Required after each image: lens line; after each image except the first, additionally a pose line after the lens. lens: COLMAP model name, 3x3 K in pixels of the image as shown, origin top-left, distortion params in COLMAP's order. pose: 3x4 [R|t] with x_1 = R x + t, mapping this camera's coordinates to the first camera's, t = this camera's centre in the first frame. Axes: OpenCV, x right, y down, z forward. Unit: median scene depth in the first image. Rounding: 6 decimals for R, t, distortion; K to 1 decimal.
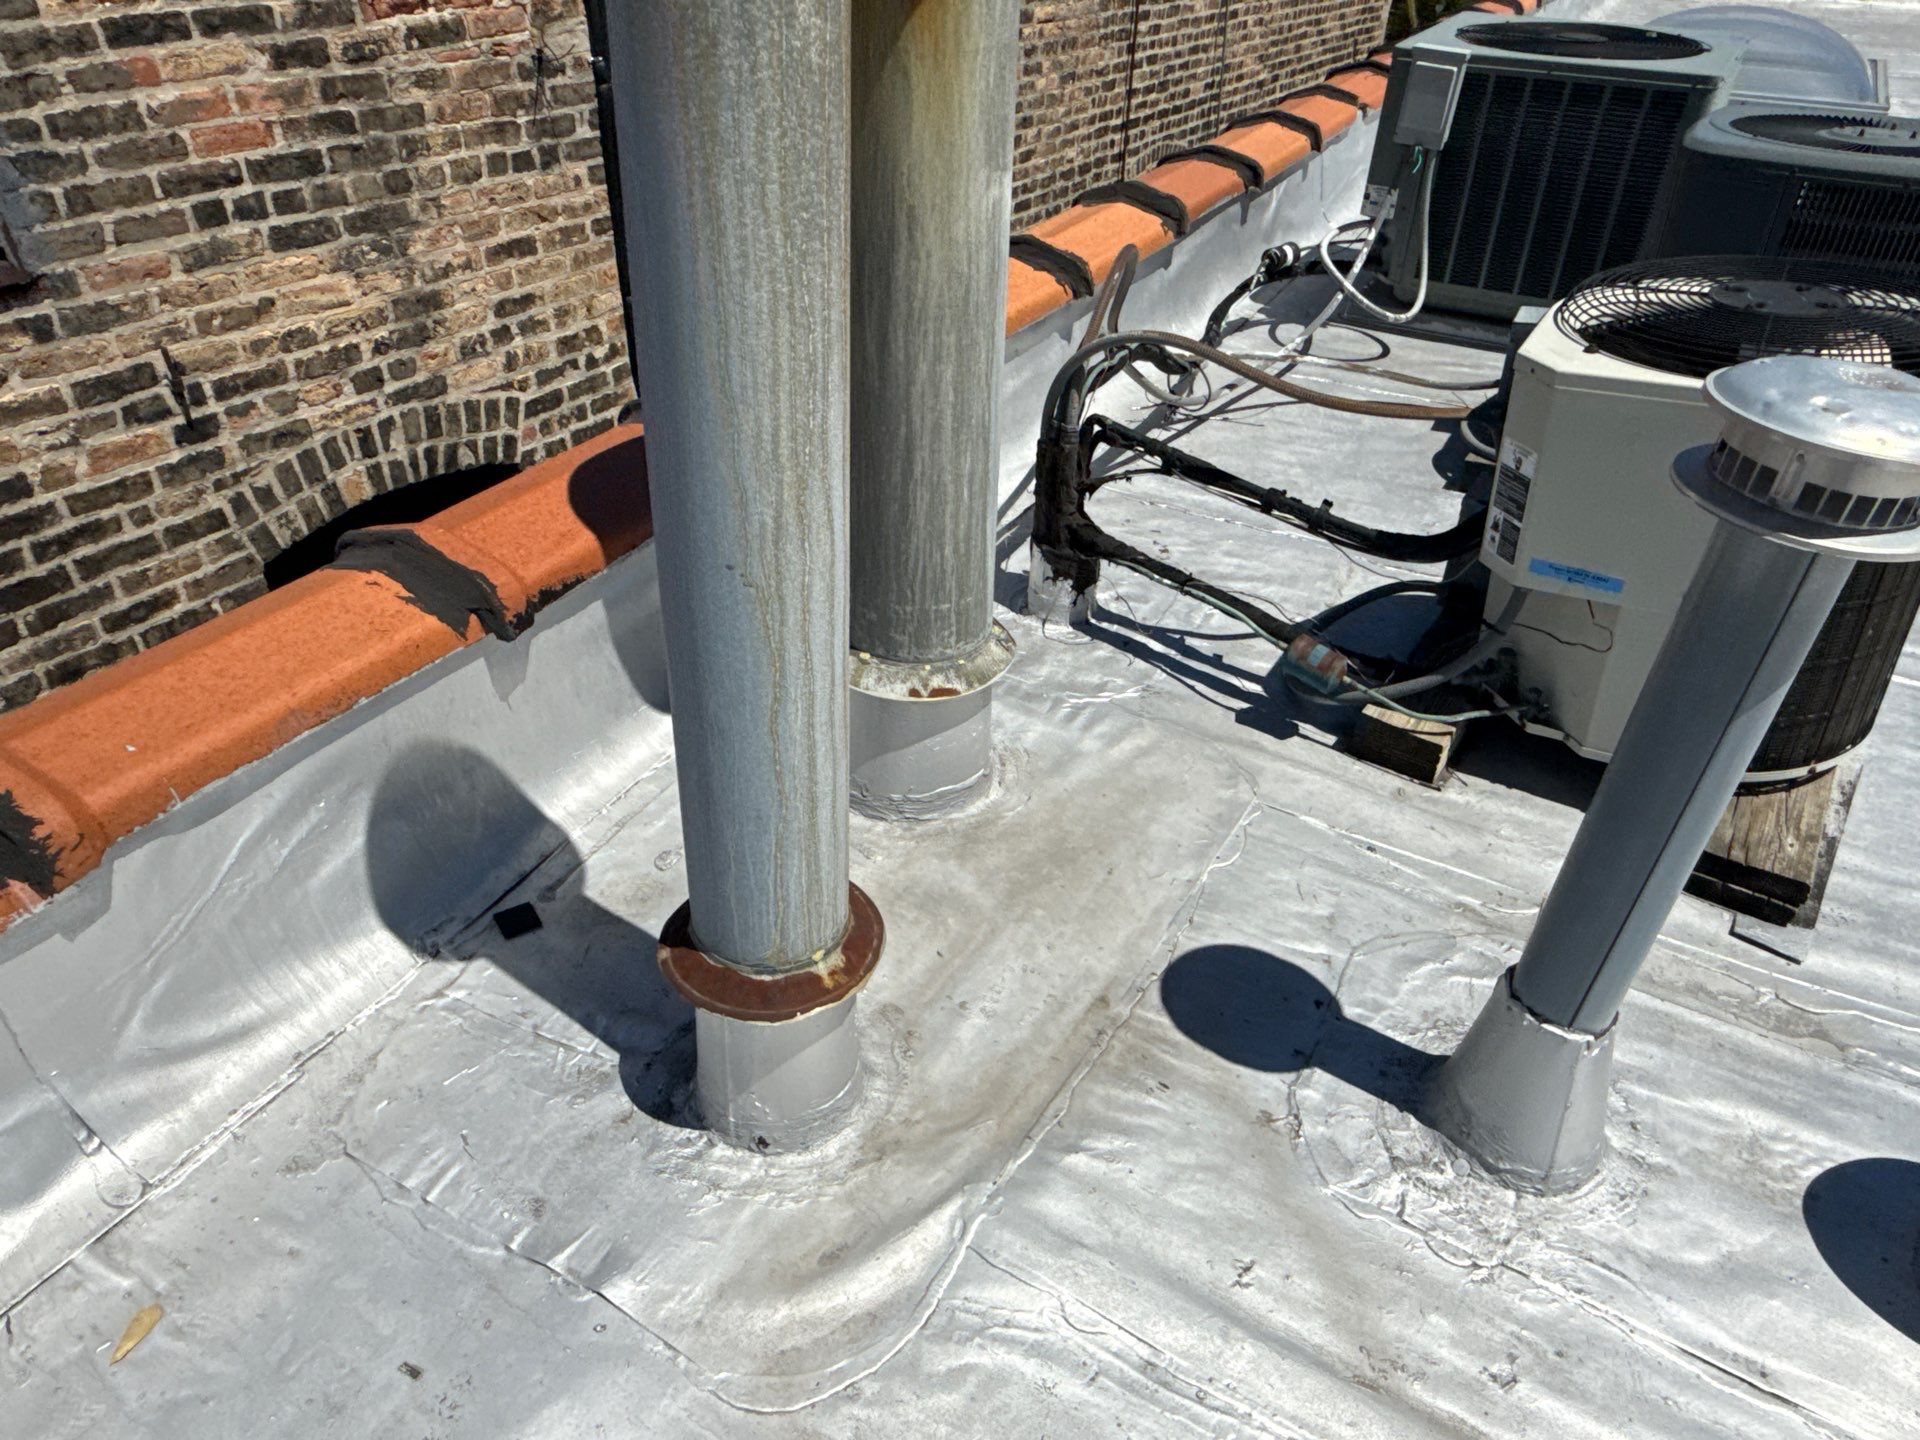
lens RADIAL K [[1355.7, 0, 960.0], [0, 1355.7, 720.0], [0, 0, 1]] dist [0.005110, 0.001552]
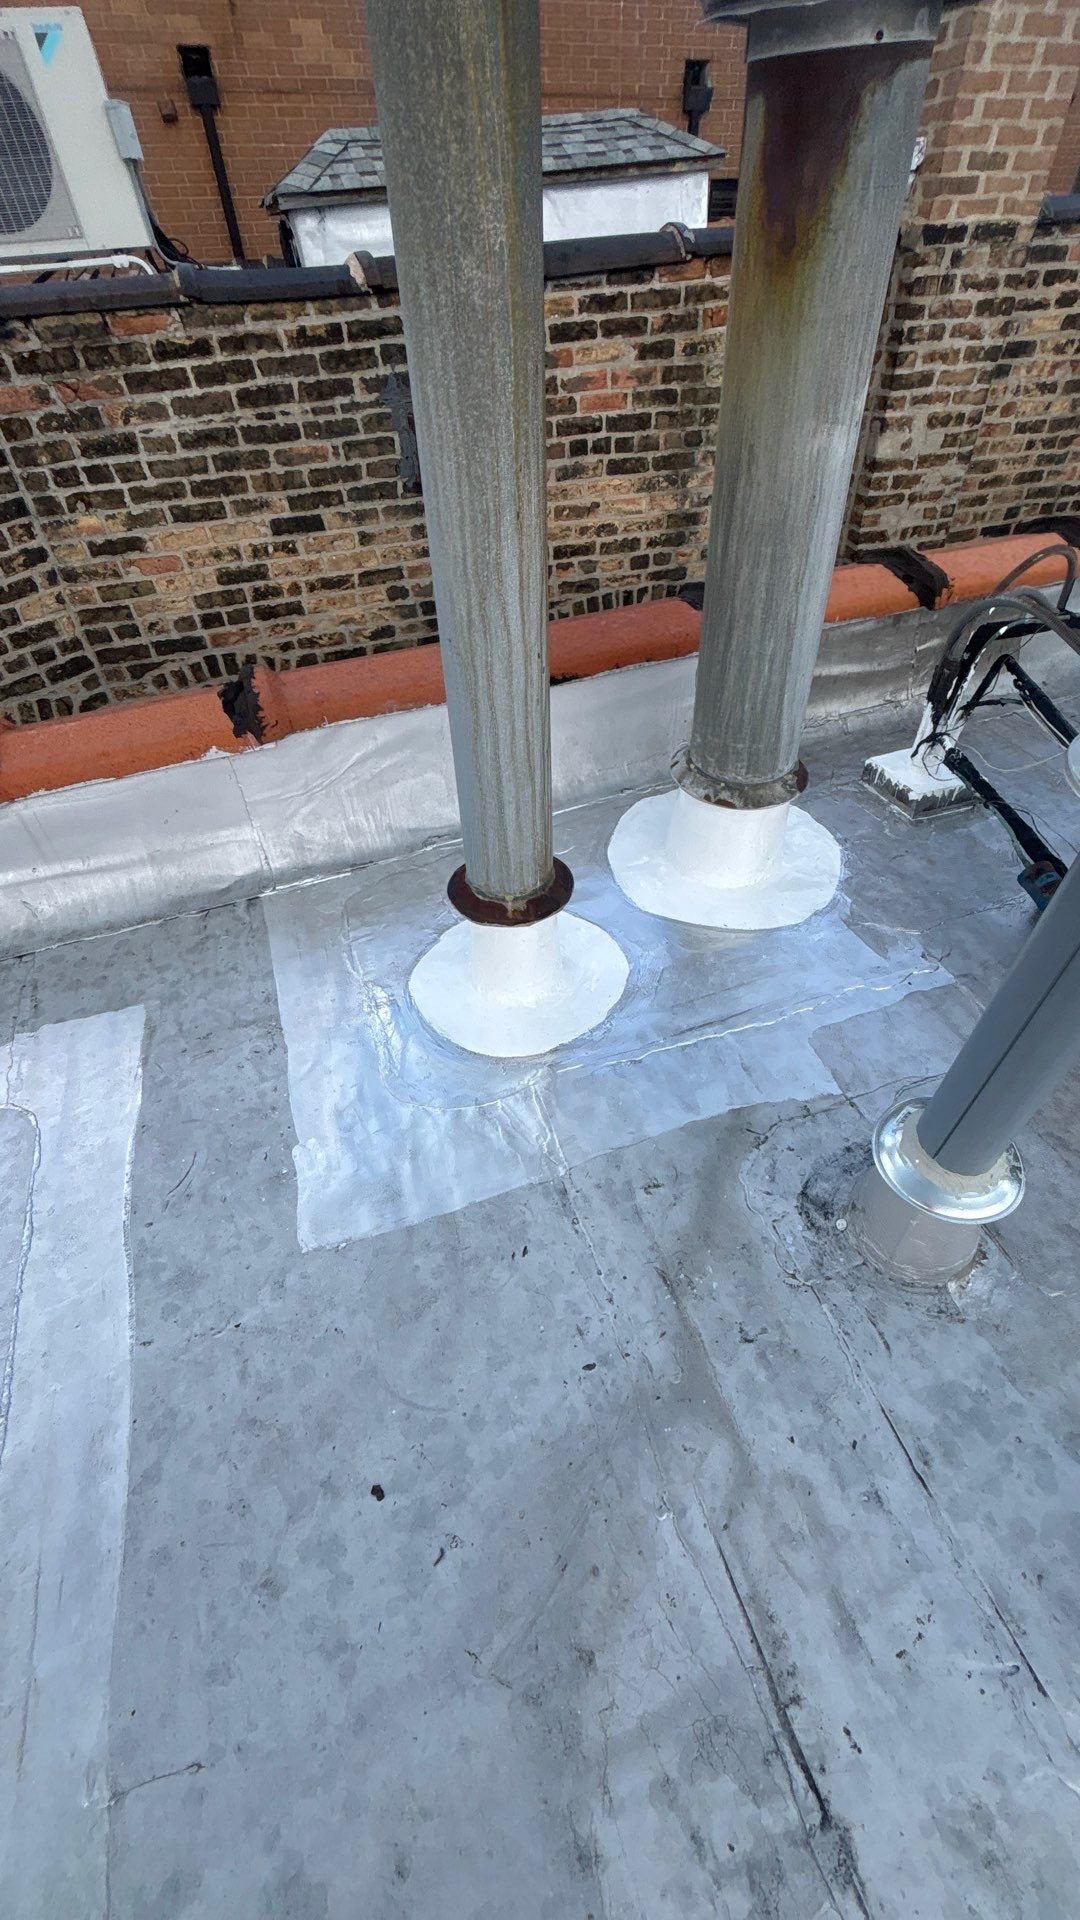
lens RADIAL K [[834.4, 0, 540.0], [0, 834.4, 960.0], [0, 0, 1]] dist [-0.001118, 0.000503]
pose [[0.734110, 0.407724, -0.542995, 0.262907], [-0.321259, 0.913050, 0.251260, -0.018031], [0.598227, -0.010011, 0.801265, 0.086028]]
